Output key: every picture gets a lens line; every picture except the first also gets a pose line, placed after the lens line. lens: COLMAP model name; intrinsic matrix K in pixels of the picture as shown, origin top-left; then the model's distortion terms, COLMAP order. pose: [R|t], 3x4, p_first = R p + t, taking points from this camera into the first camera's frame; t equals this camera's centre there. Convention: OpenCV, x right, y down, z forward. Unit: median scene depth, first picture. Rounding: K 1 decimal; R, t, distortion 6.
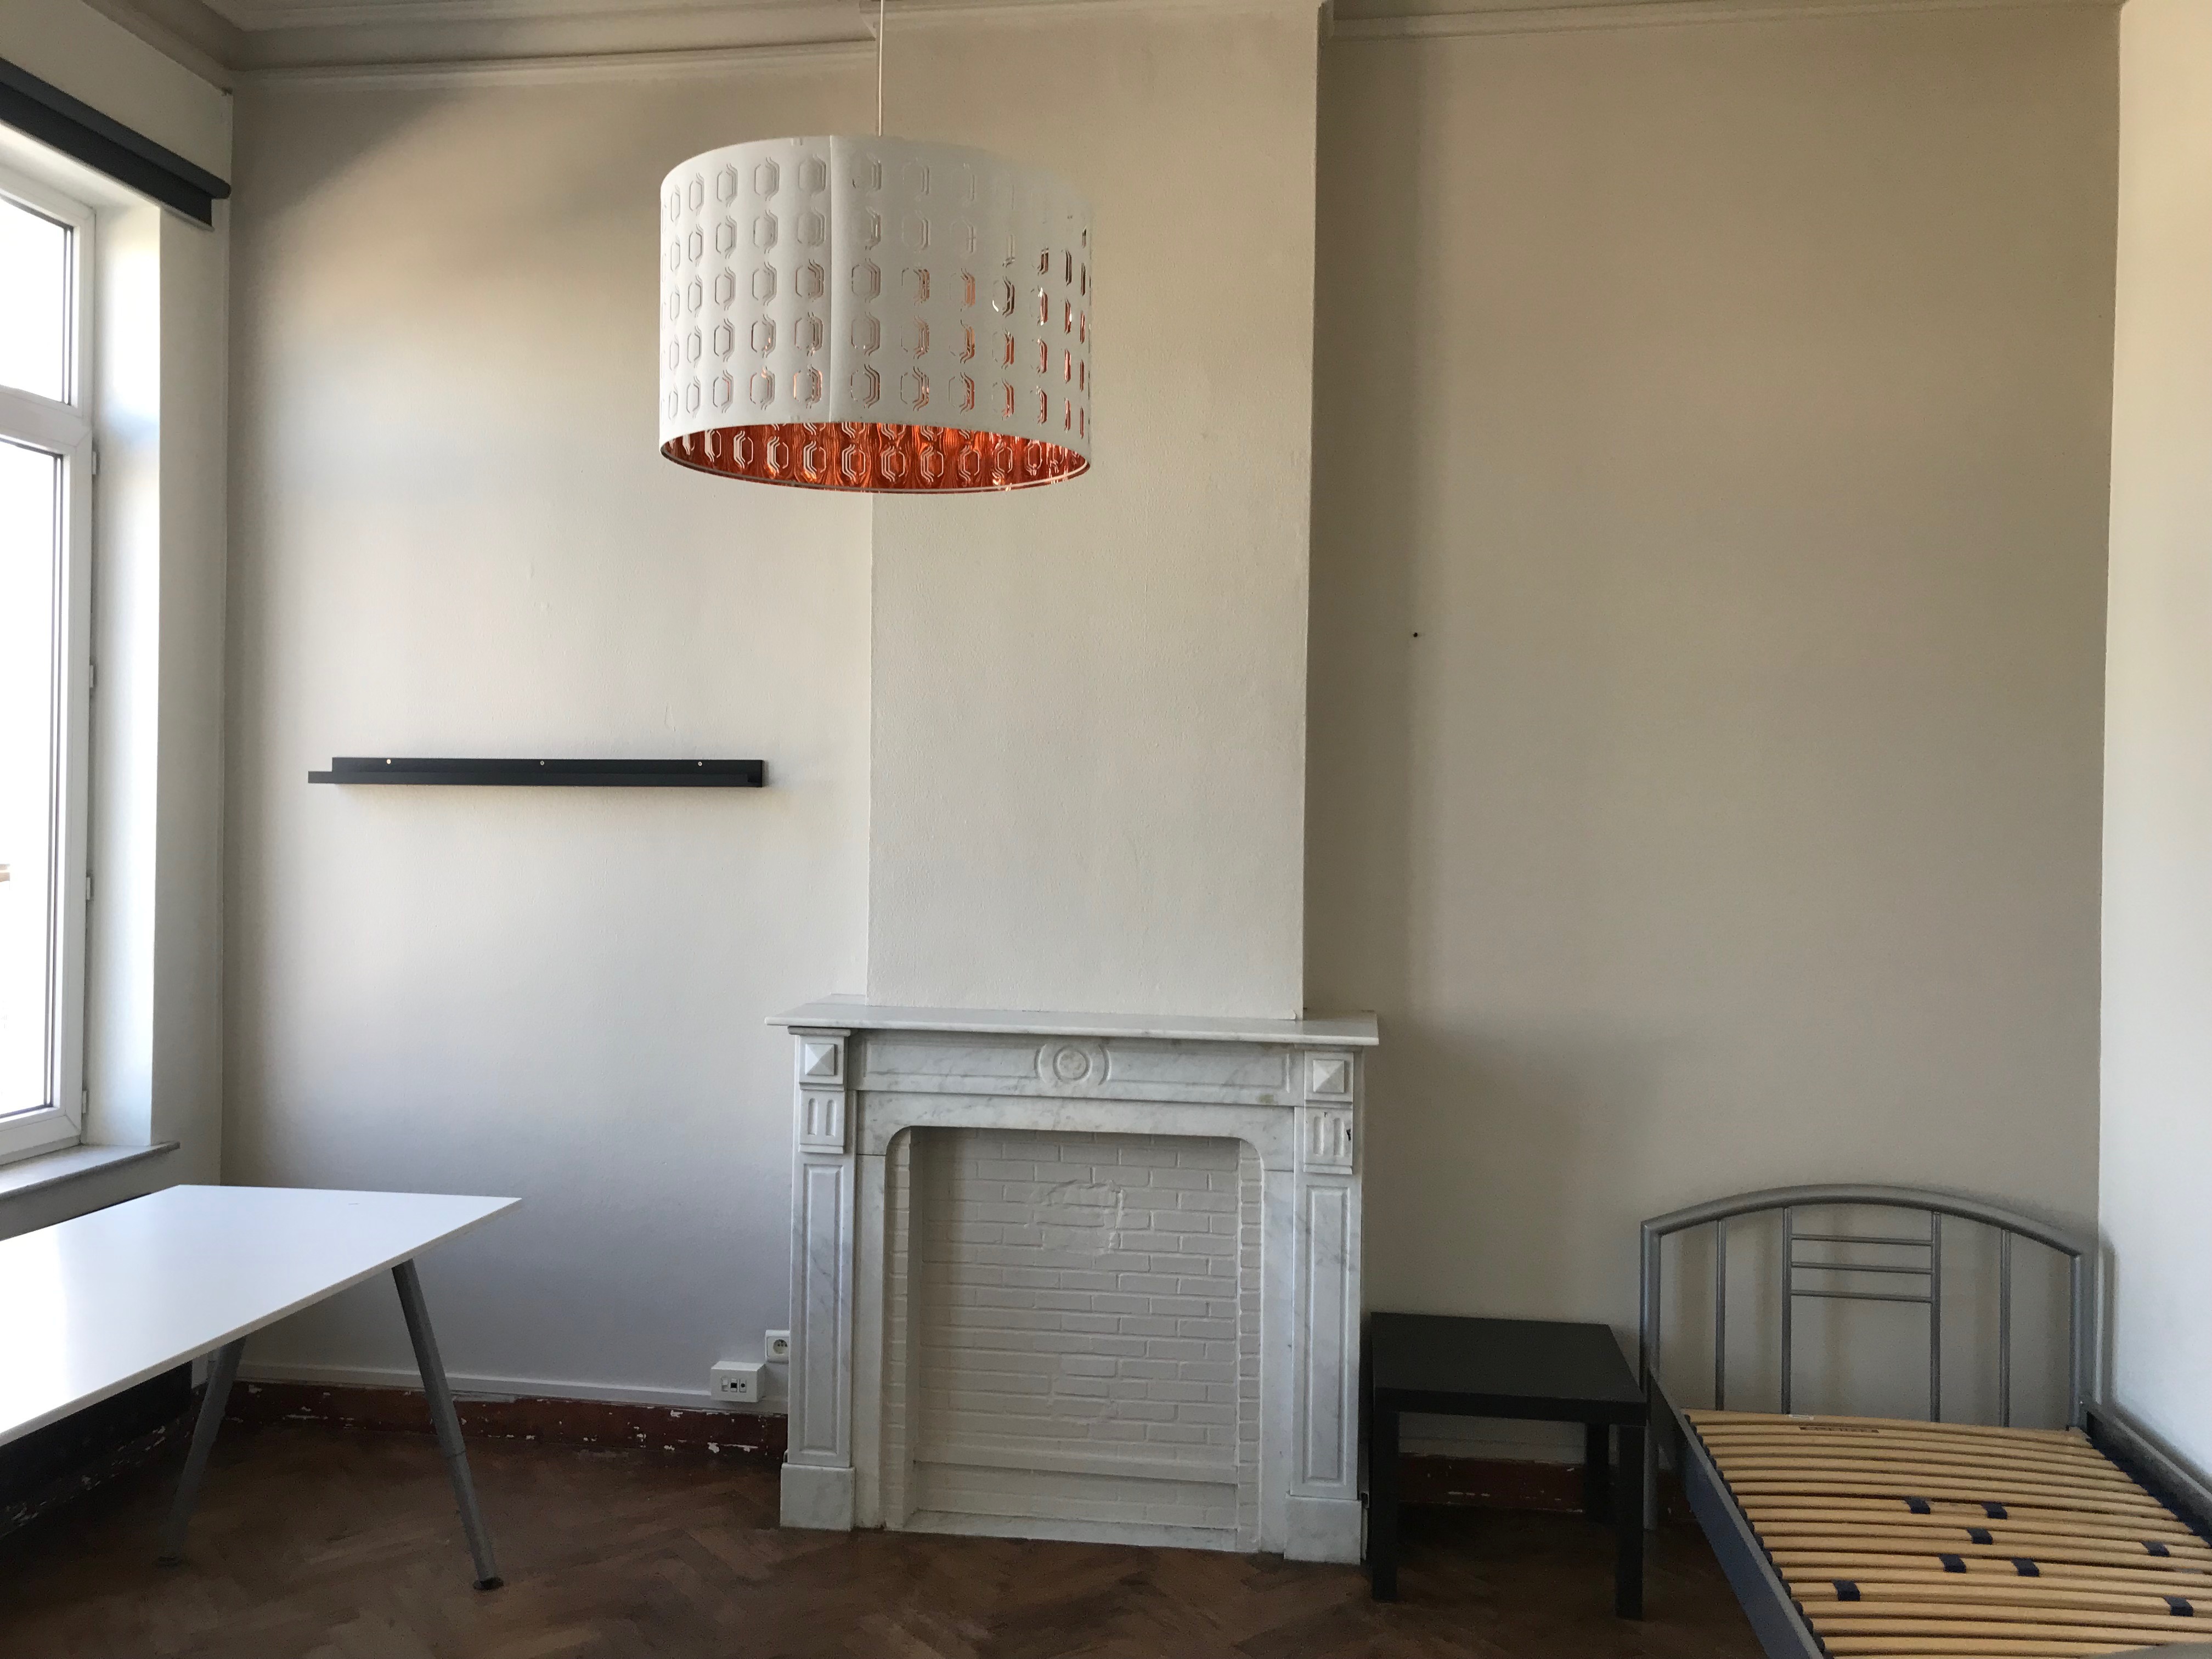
lens RADIAL K [[1870.7, 0, 1107.8], [0, 1870.7, 805.8], [0, 0, 1]] dist [0.068715, -0.063052]
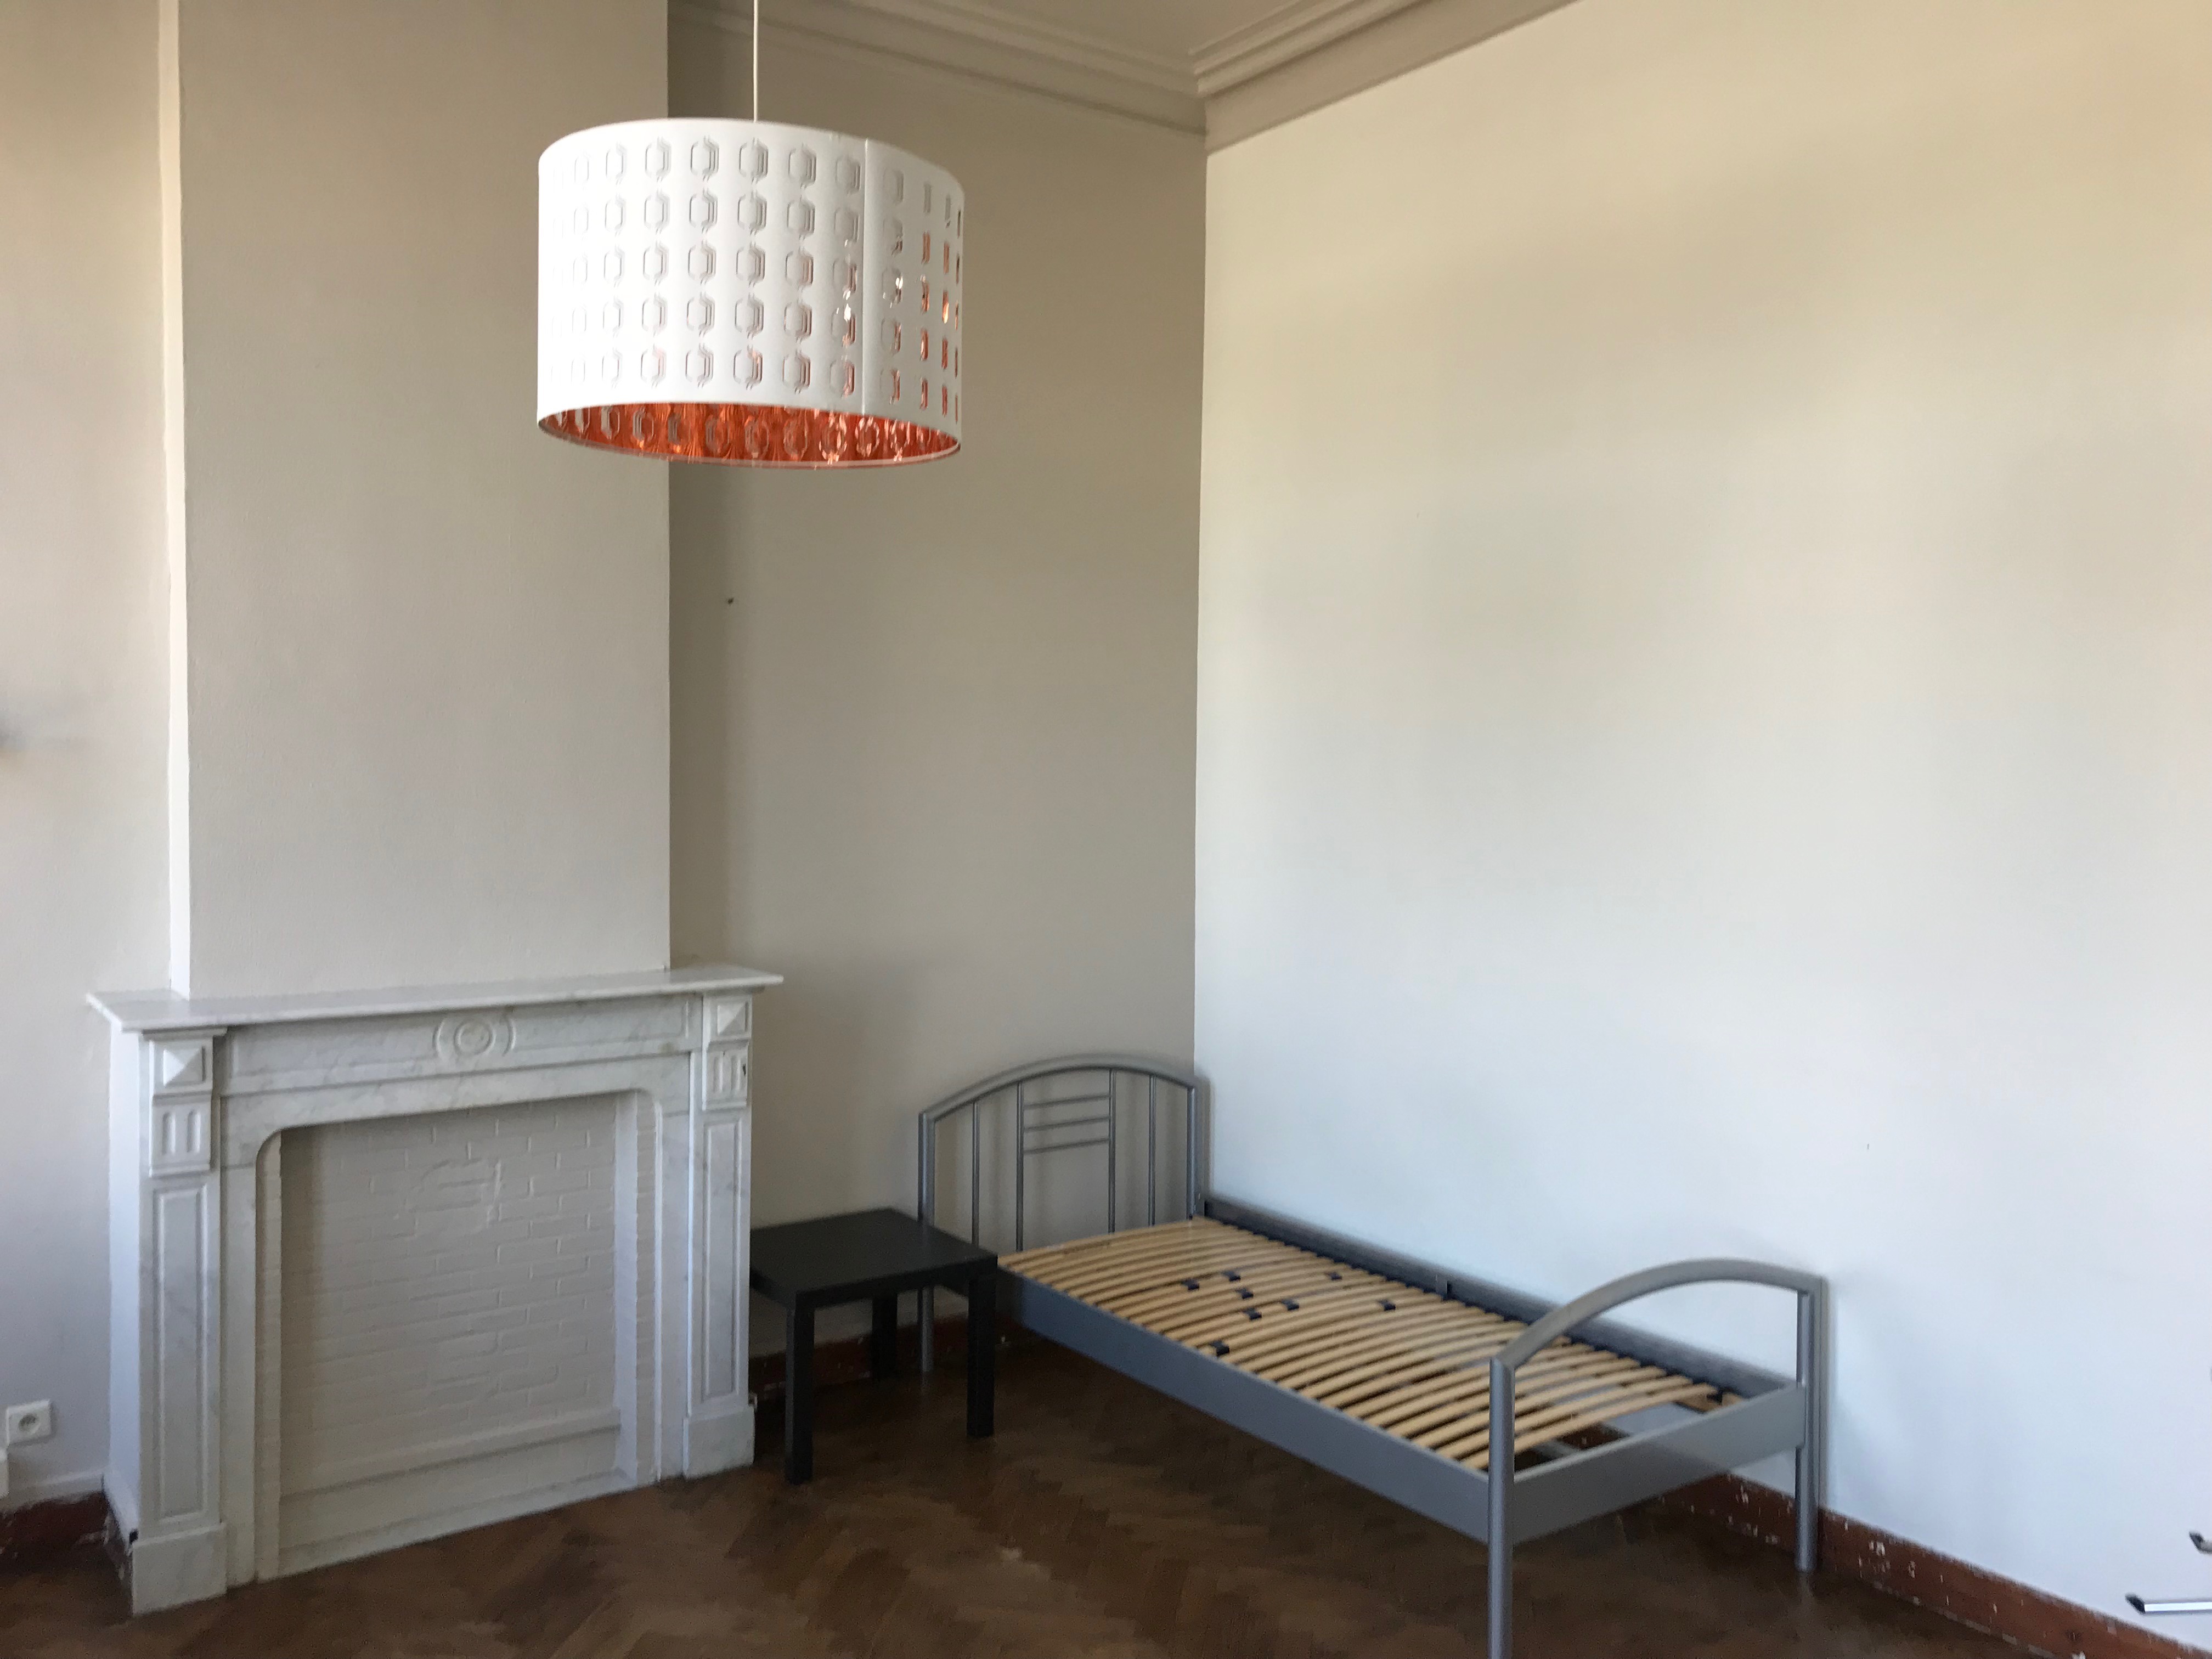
lens RADIAL K [[1870.7, 0, 1107.8], [0, 1870.7, 805.8], [0, 0, 1]] dist [0.068715, -0.063052]
pose [[0.724996, -0.029794, 0.688109, -0.438659], [0.005541, 0.999284, 0.037431, -0.014181], [-0.688731, -0.023324, 0.724642, 0.080877]]
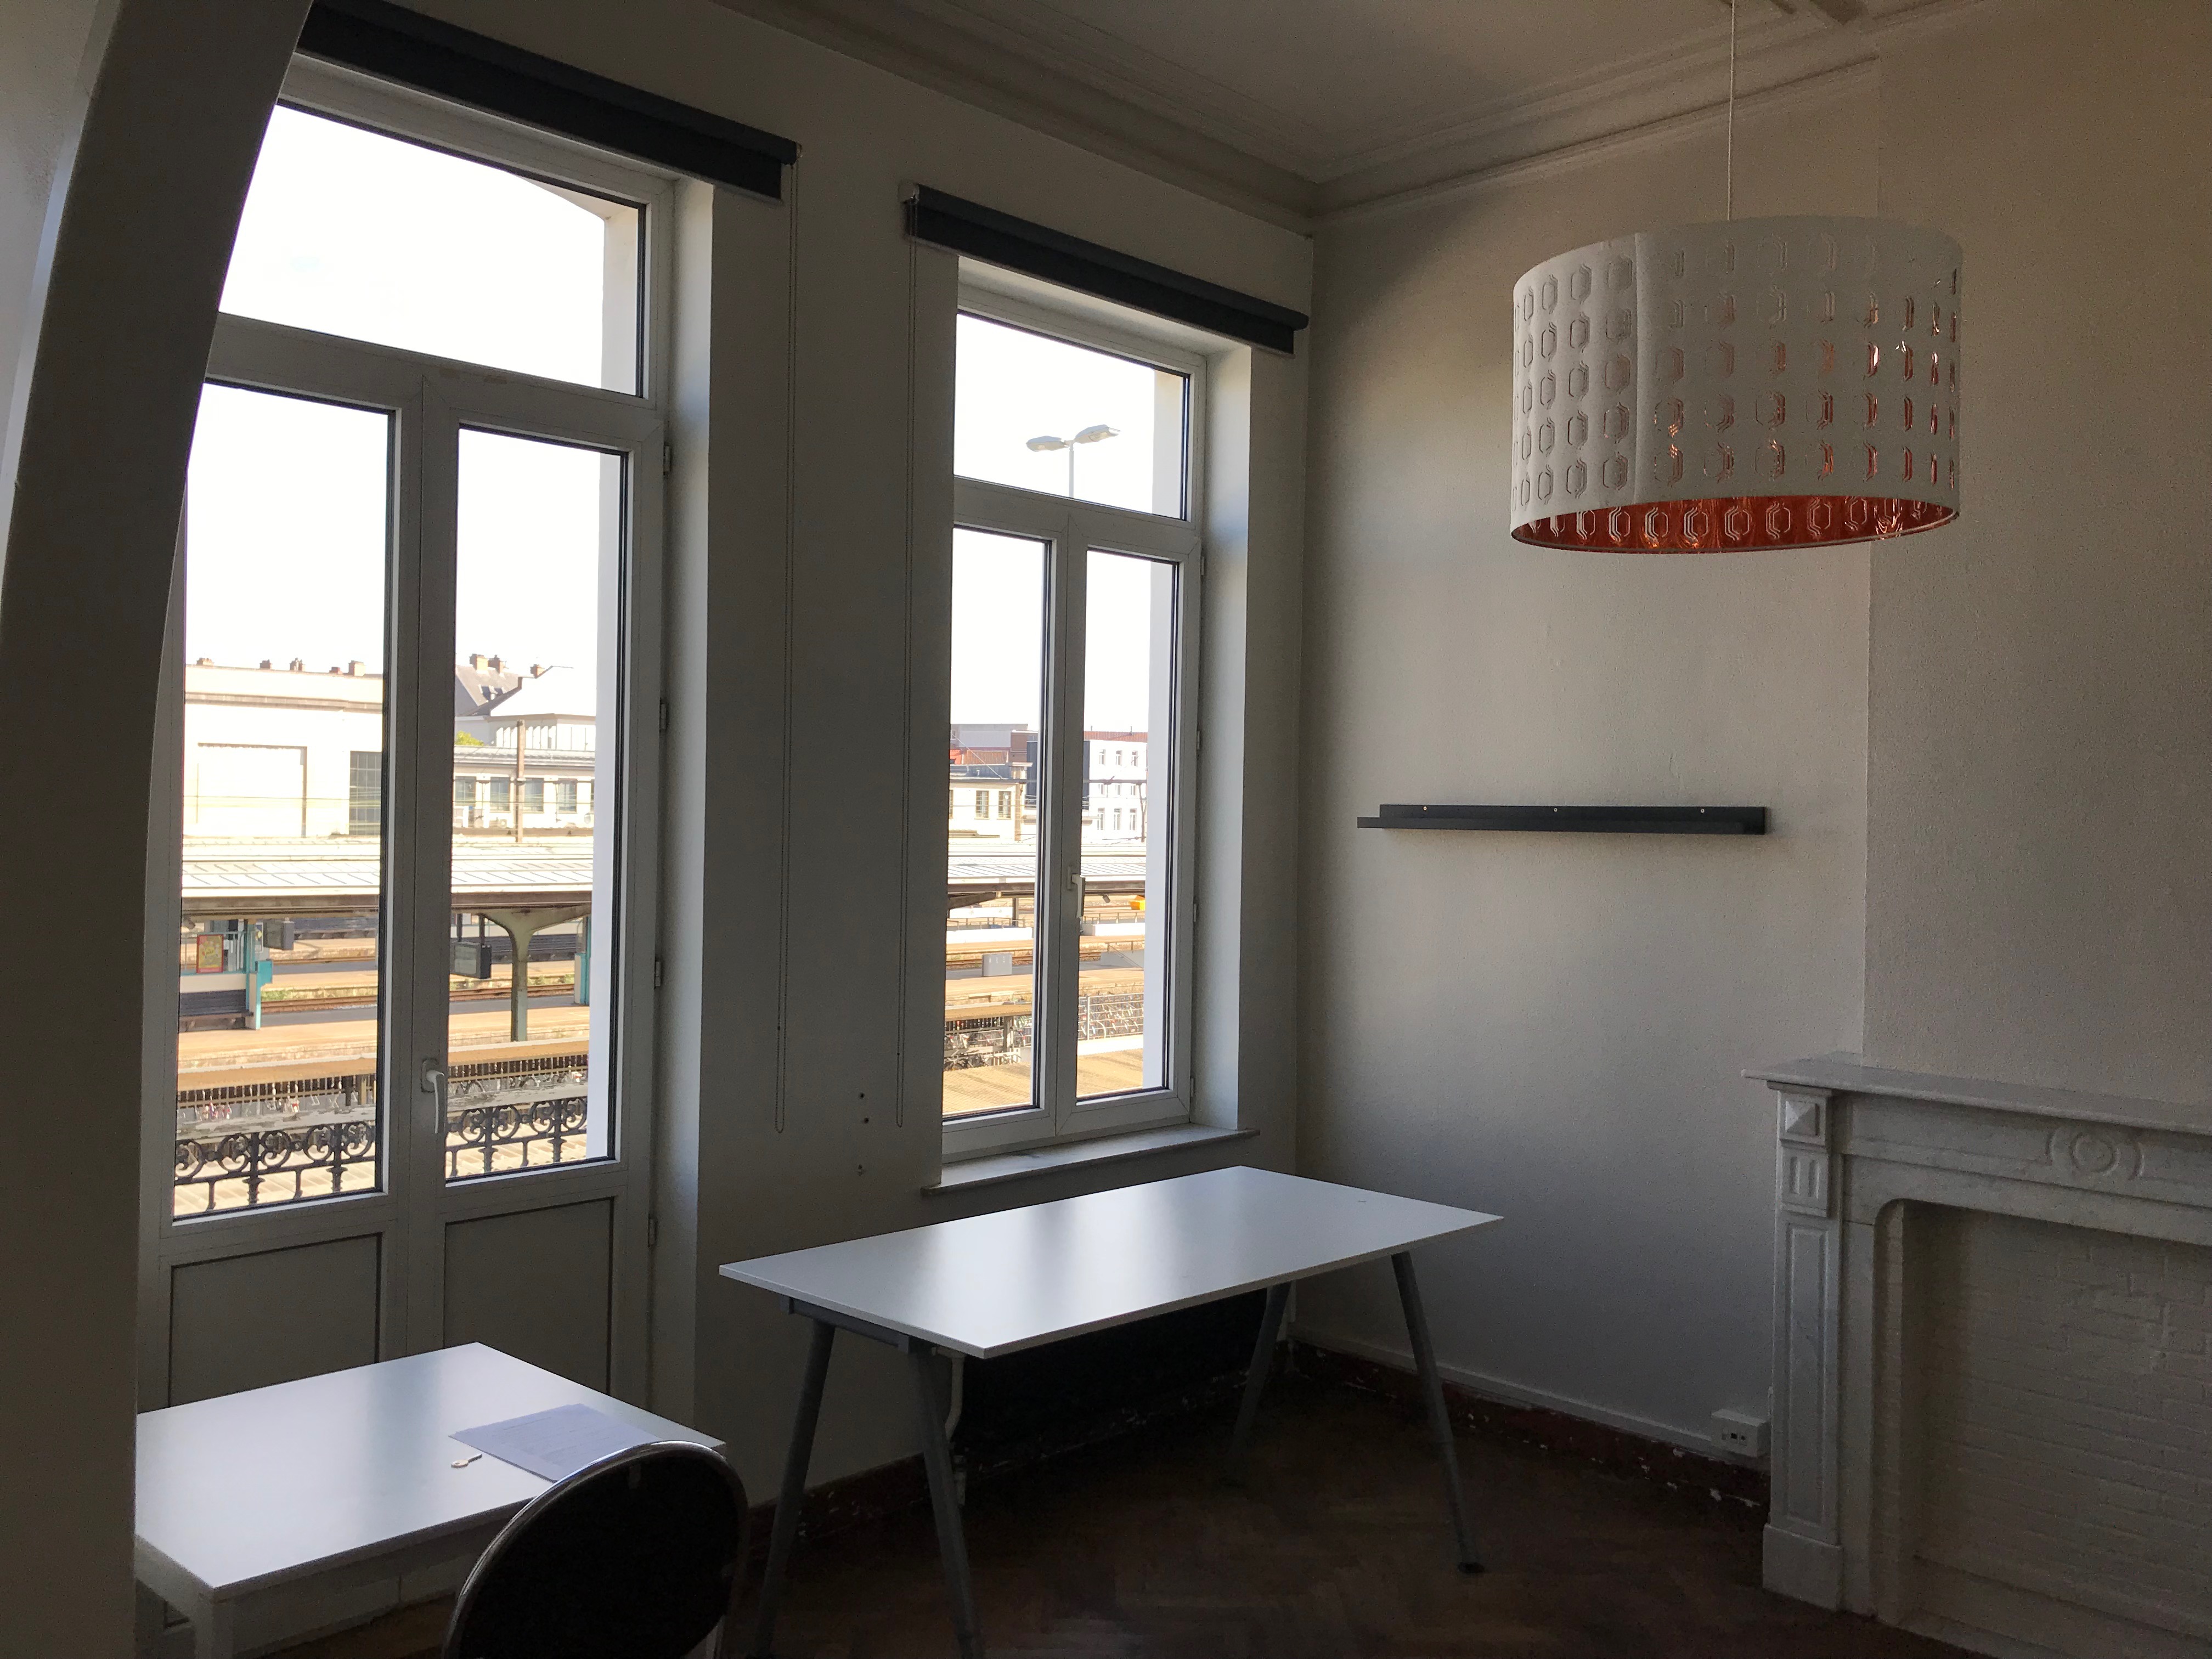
lens RADIAL K [[1870.7, 0, 1107.8], [0, 1870.7, 805.8], [0, 0, 1]] dist [0.068715, -0.063052]
pose [[0.813888, 0.002875, -0.581015, 0.123045], [-0.011087, 0.999883, -0.010584, -0.012490], [0.580917, 0.015056, 0.813824, -0.011473]]
